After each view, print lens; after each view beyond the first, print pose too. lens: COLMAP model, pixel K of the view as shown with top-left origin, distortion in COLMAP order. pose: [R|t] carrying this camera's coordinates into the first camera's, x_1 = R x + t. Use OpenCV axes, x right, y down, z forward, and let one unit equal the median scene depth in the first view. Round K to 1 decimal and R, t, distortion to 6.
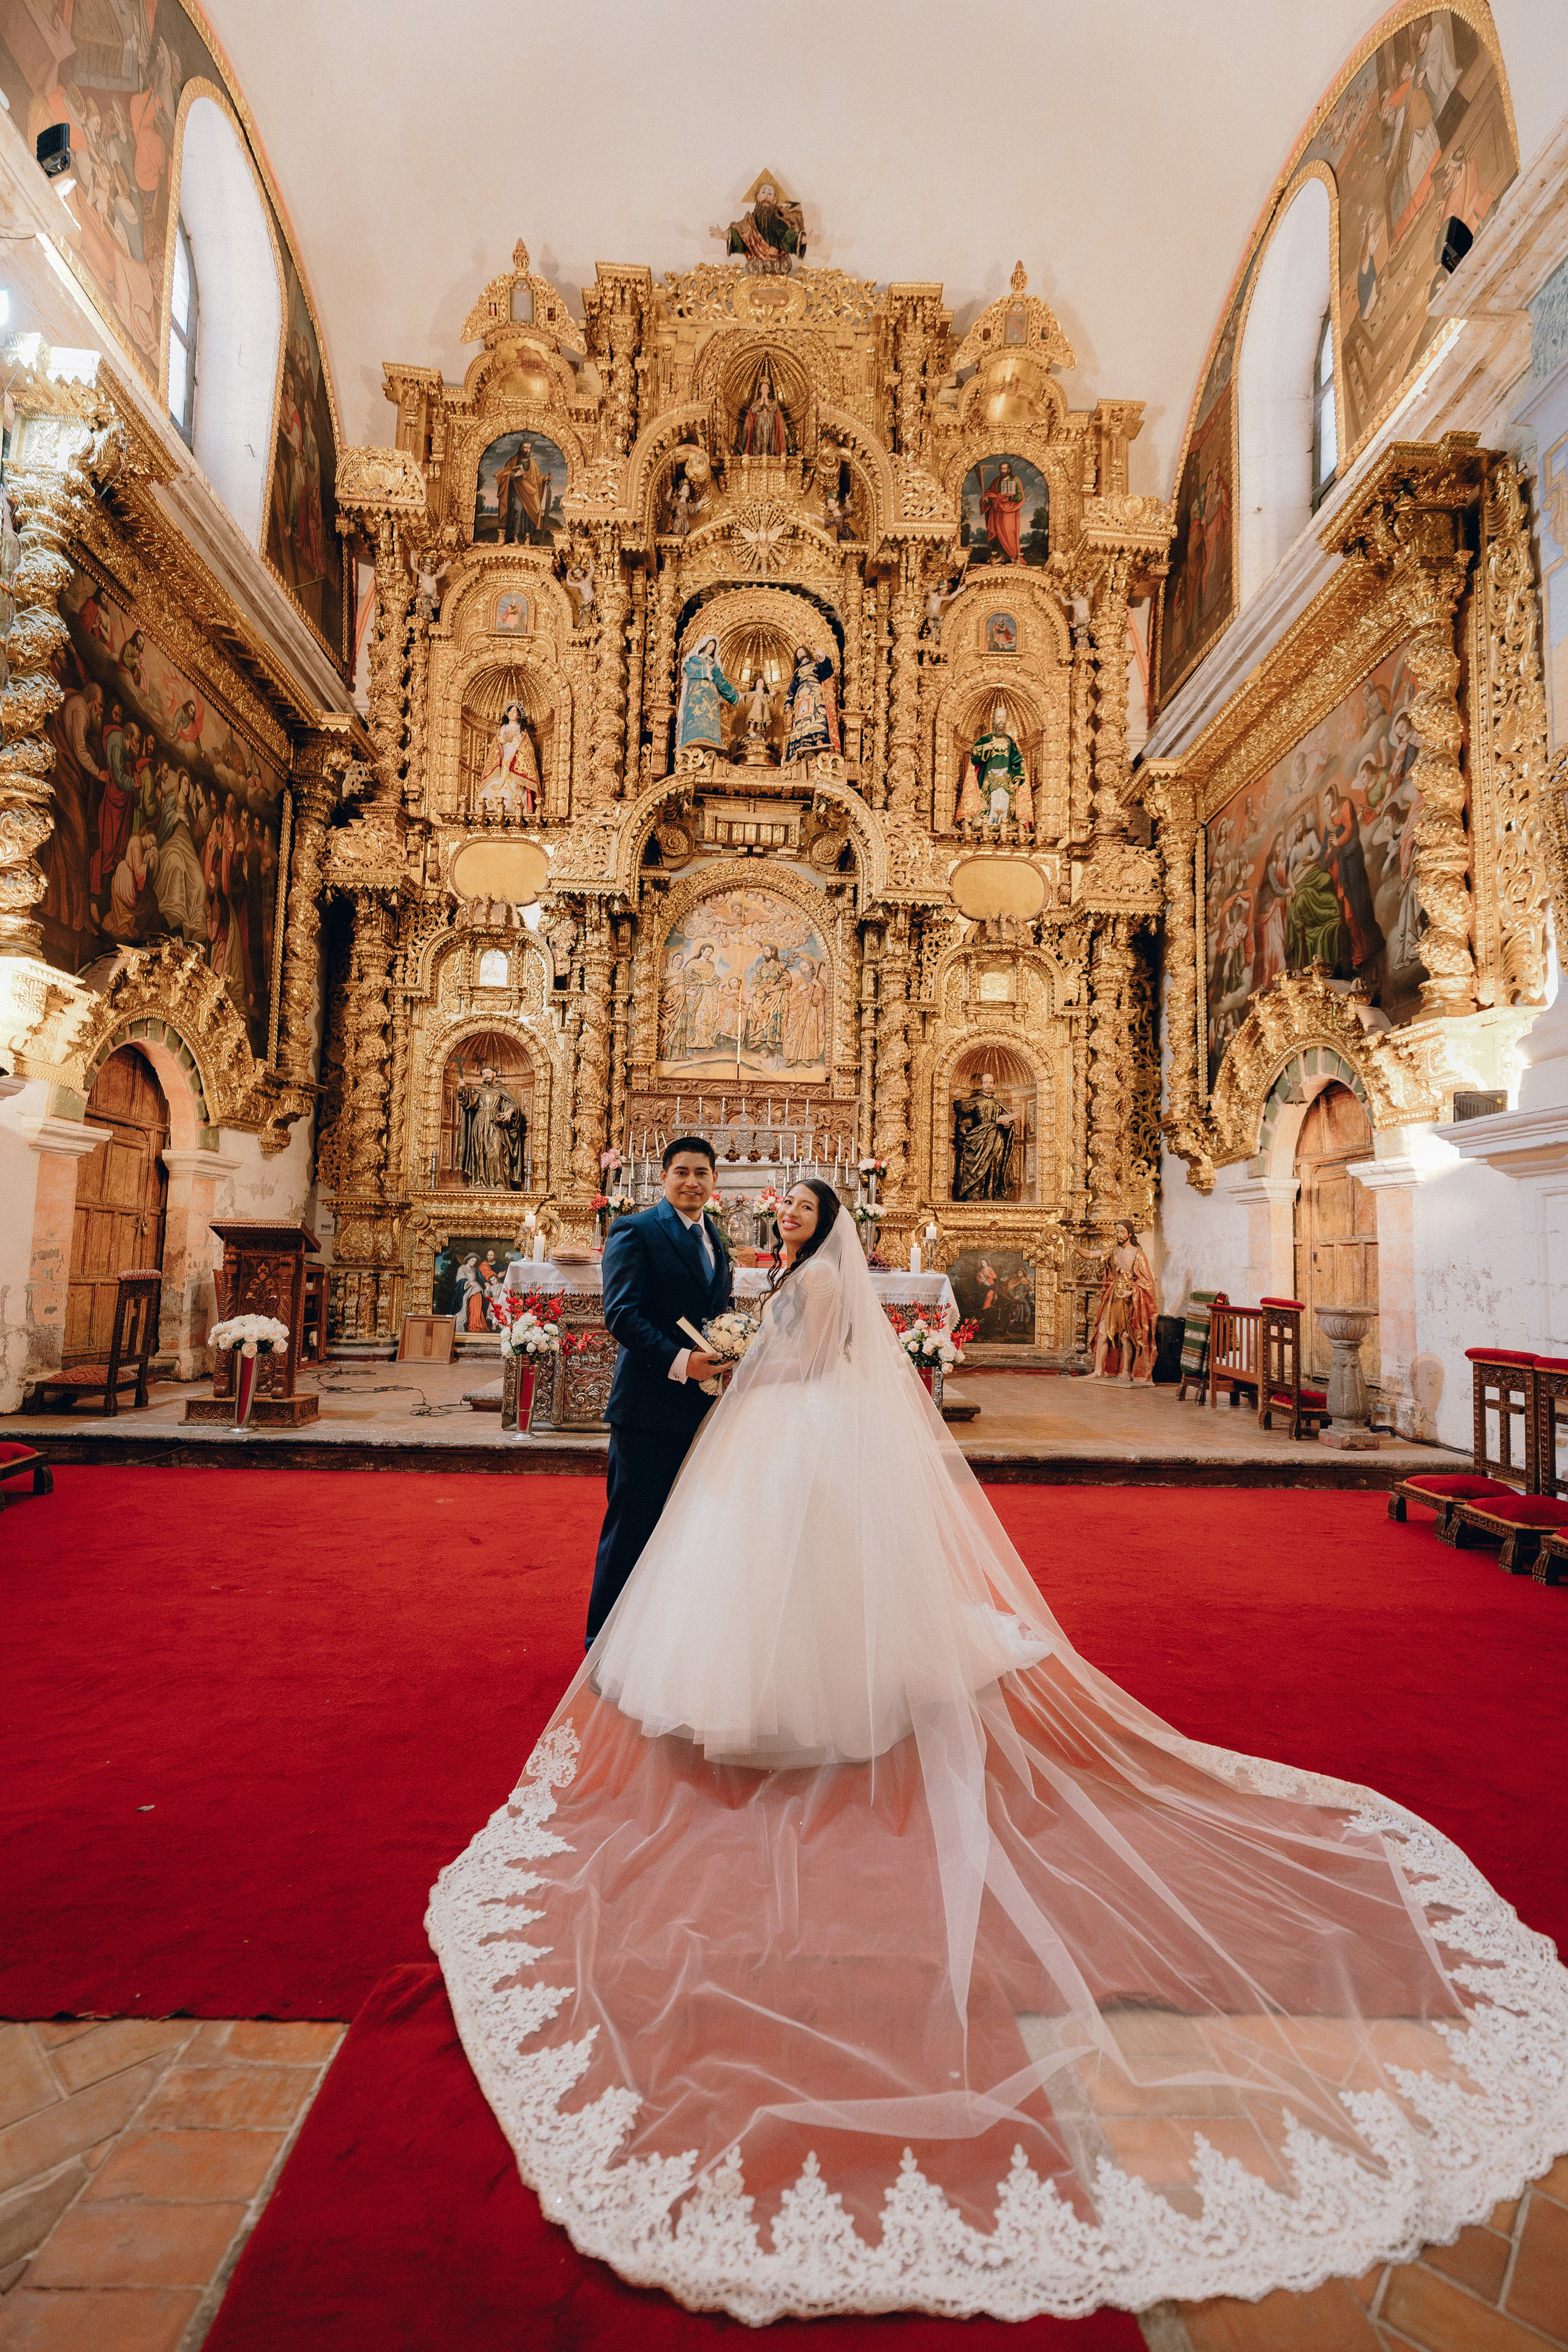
lens RADIAL K [[1037.9, 0, 787.4], [0, 1037.9, 1179.4], [0, 0, 1]] dist [-0.006404, 0.001814]
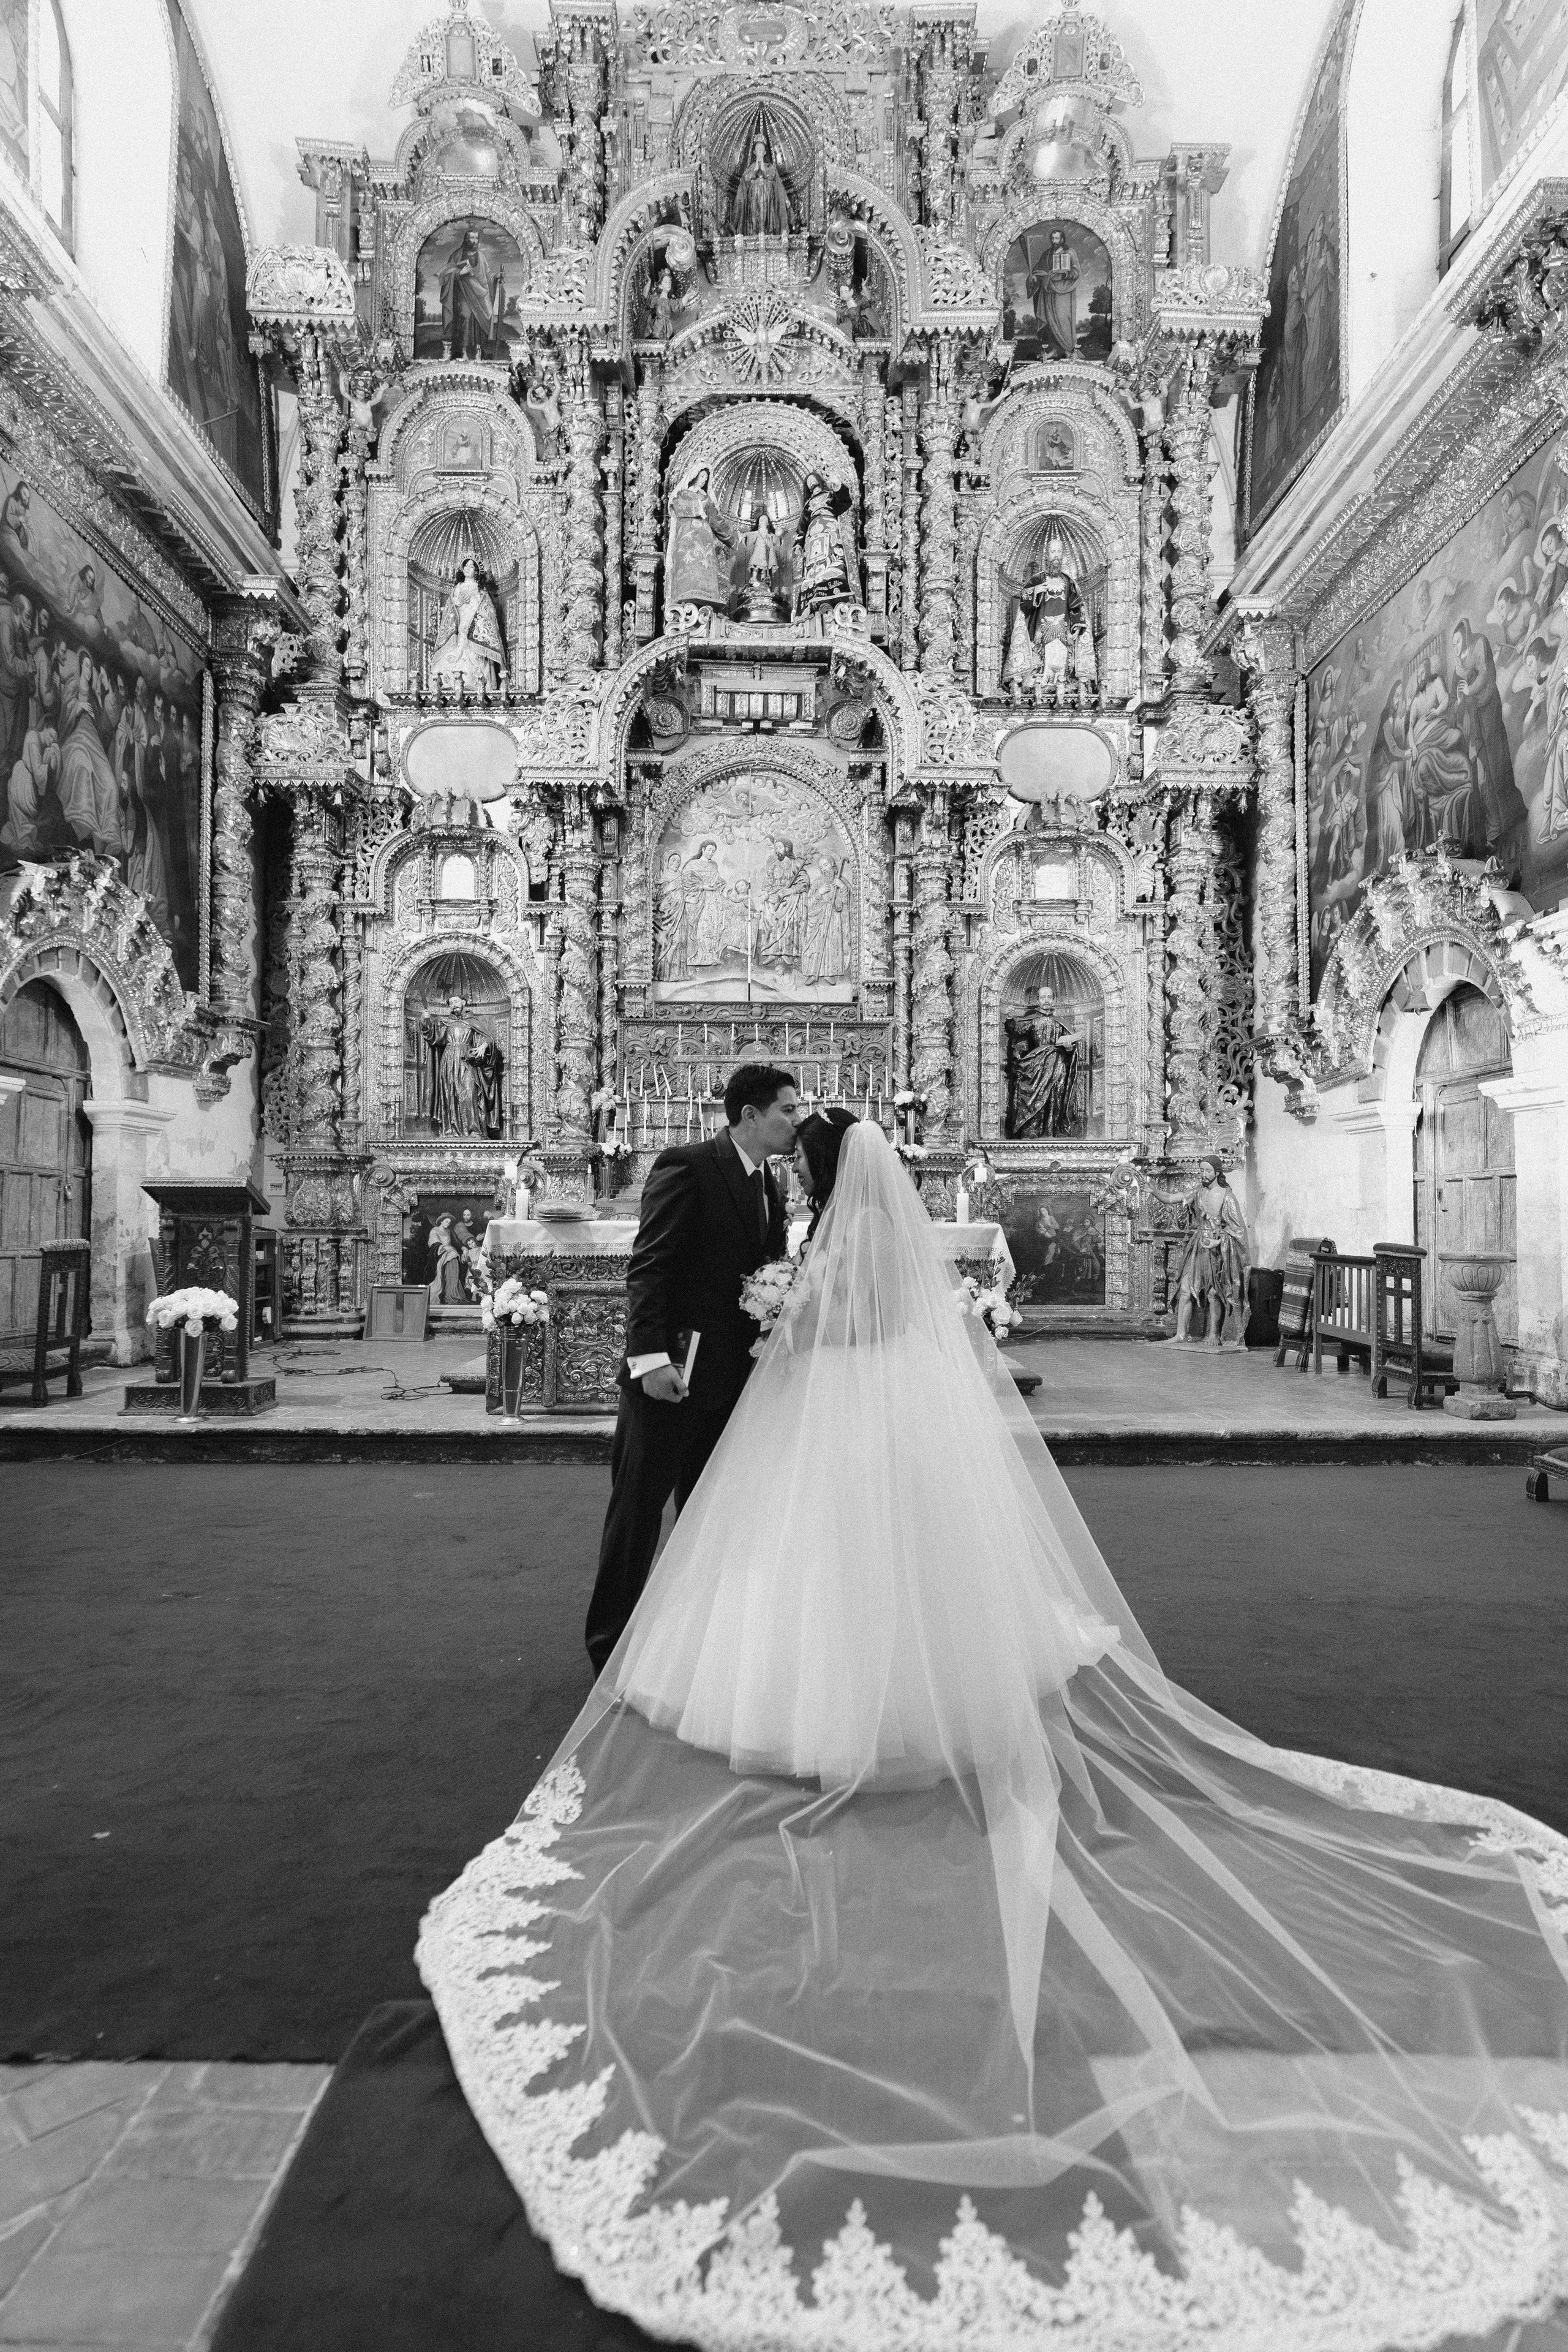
lens RADIAL K [[1218.4, 0, 779.0], [0, 1218.4, 1182.5], [0, 0, 1]] dist [-0.000986, 0.000057]
pose [[0.999352, -0.023080, -0.027614, 0.000870], [0.024429, 0.998474, 0.049531, 0.002585], [0.026429, -0.050173, 0.998391, 0.000117]]
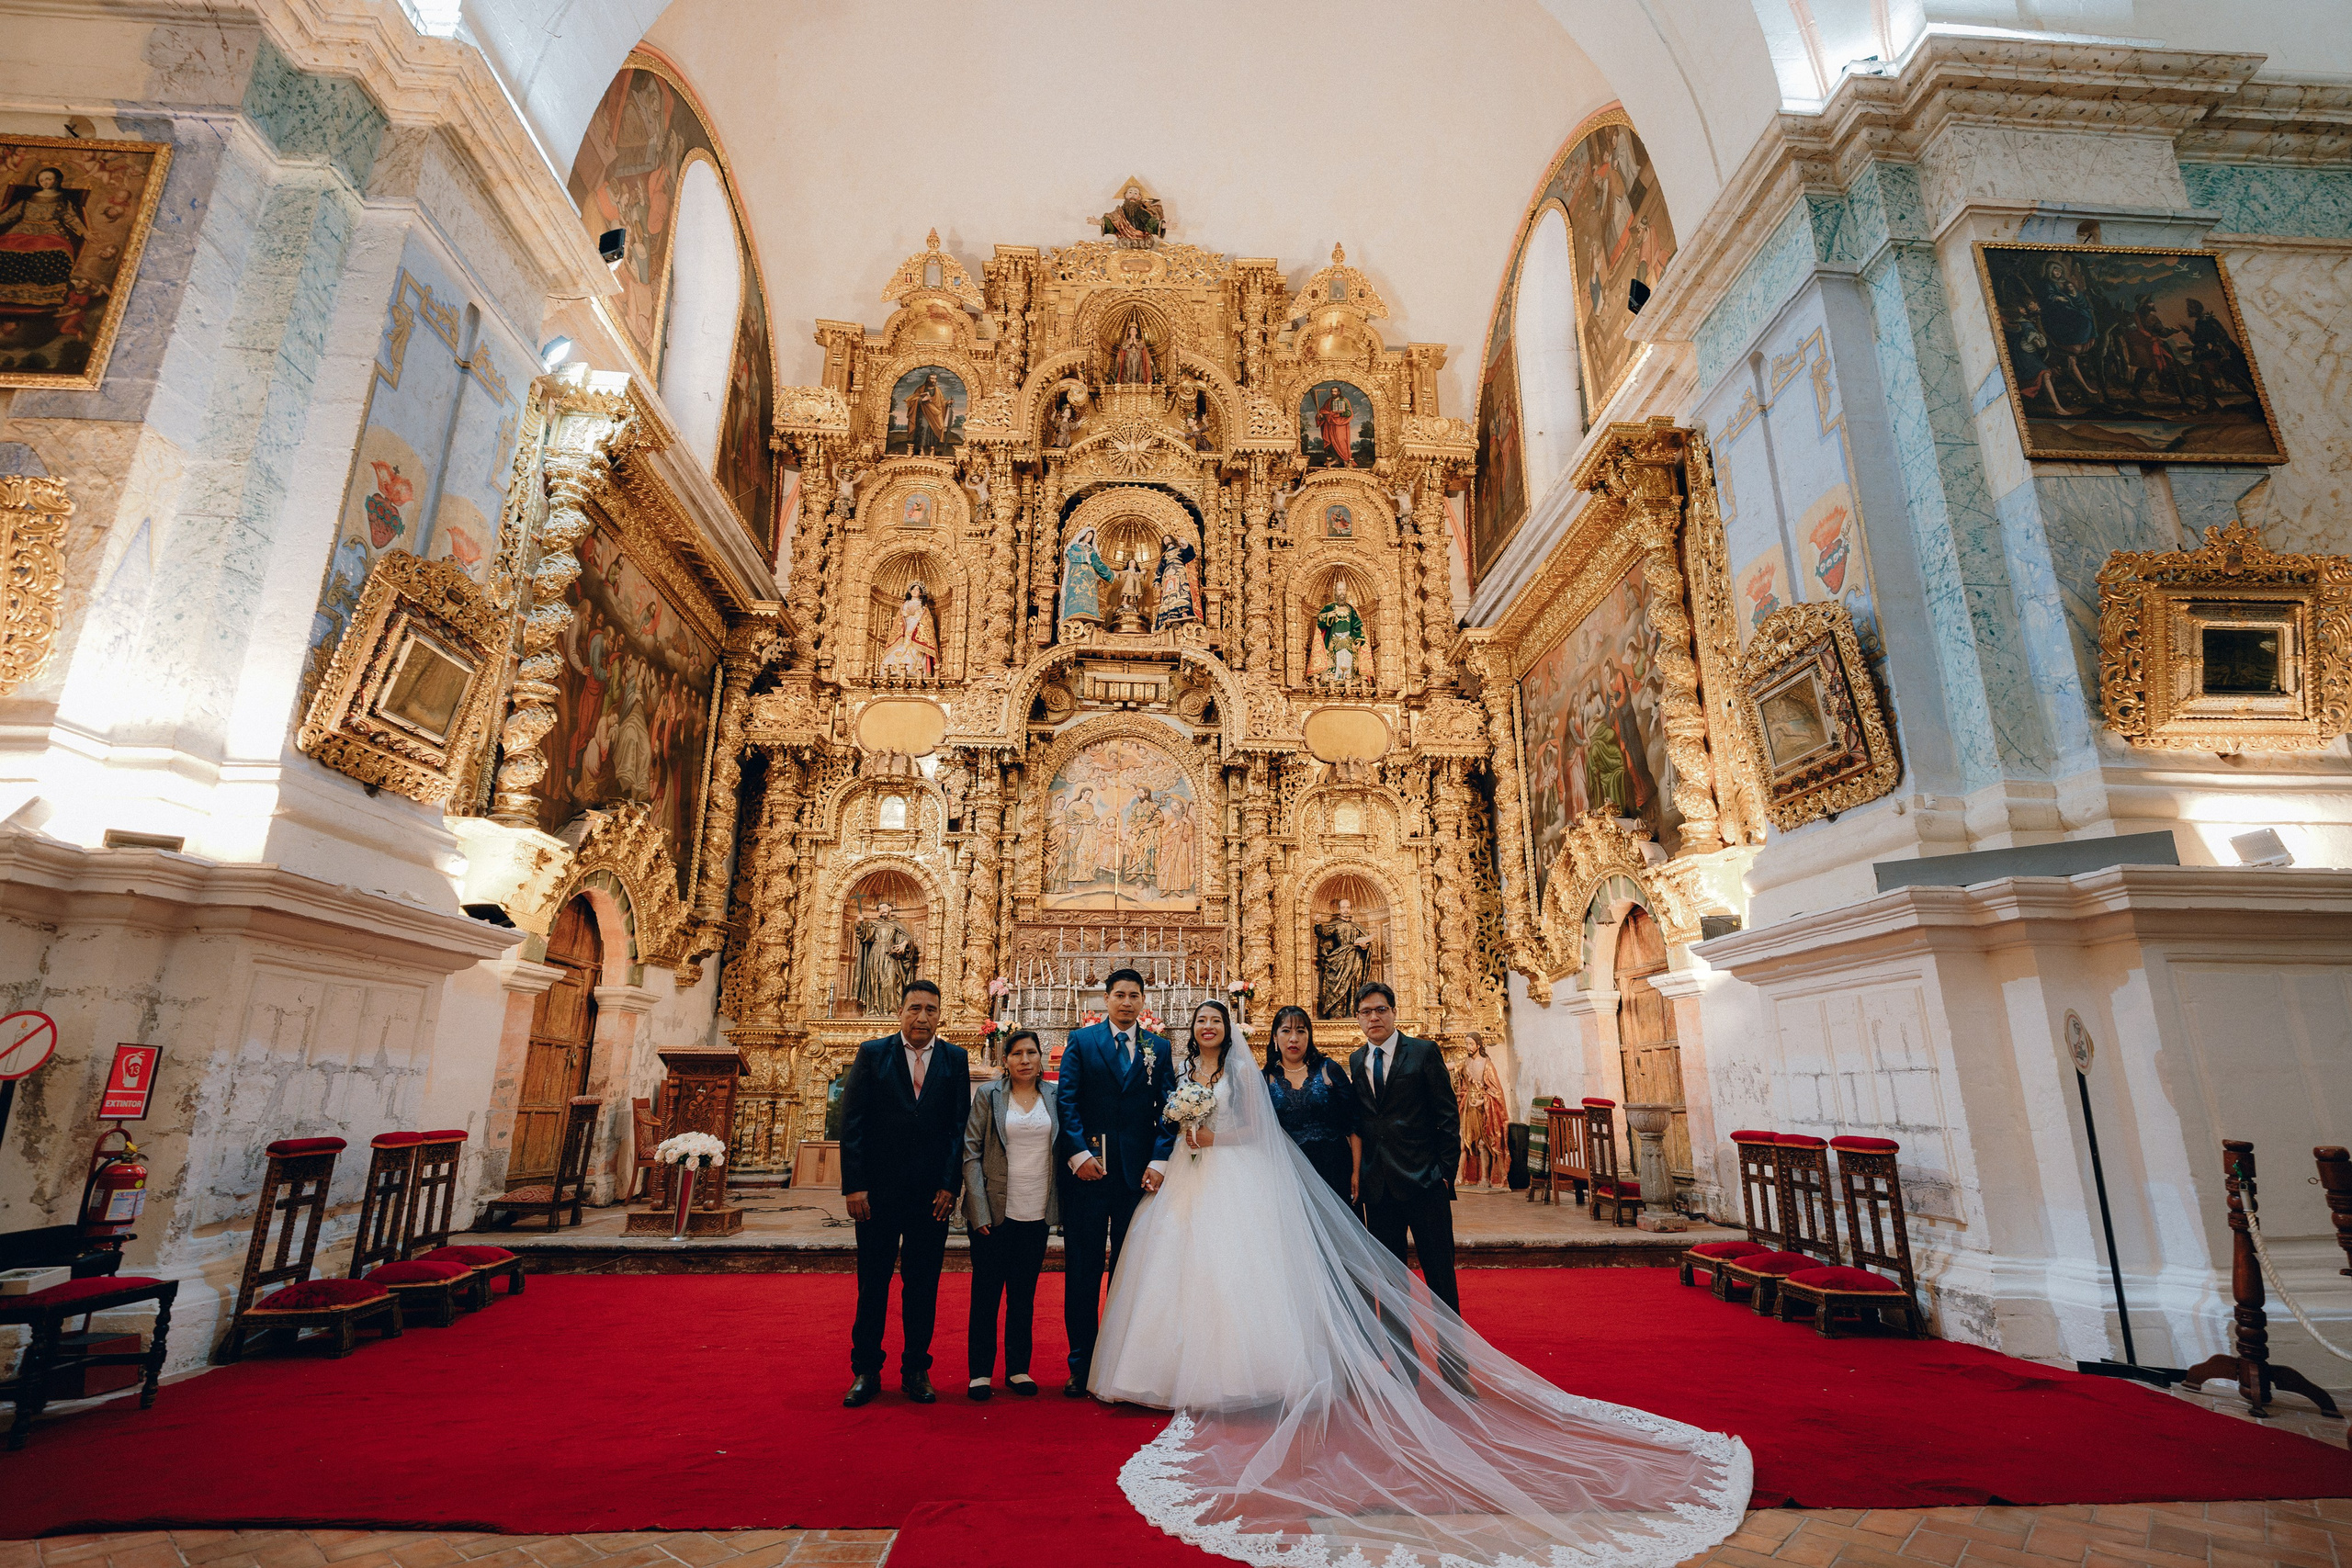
lens RADIAL K [[1102.0, 0, 1195.1], [0, 1102.0, 788.2], [0, 0, 1]] dist [-0.008095, 0.002288]
pose [[0.999400, -0.016461, 0.030470, 0.002302], [0.021990, 0.981321, -0.191117, 0.001470], [-0.026755, 0.191673, 0.981094, -0.164945]]
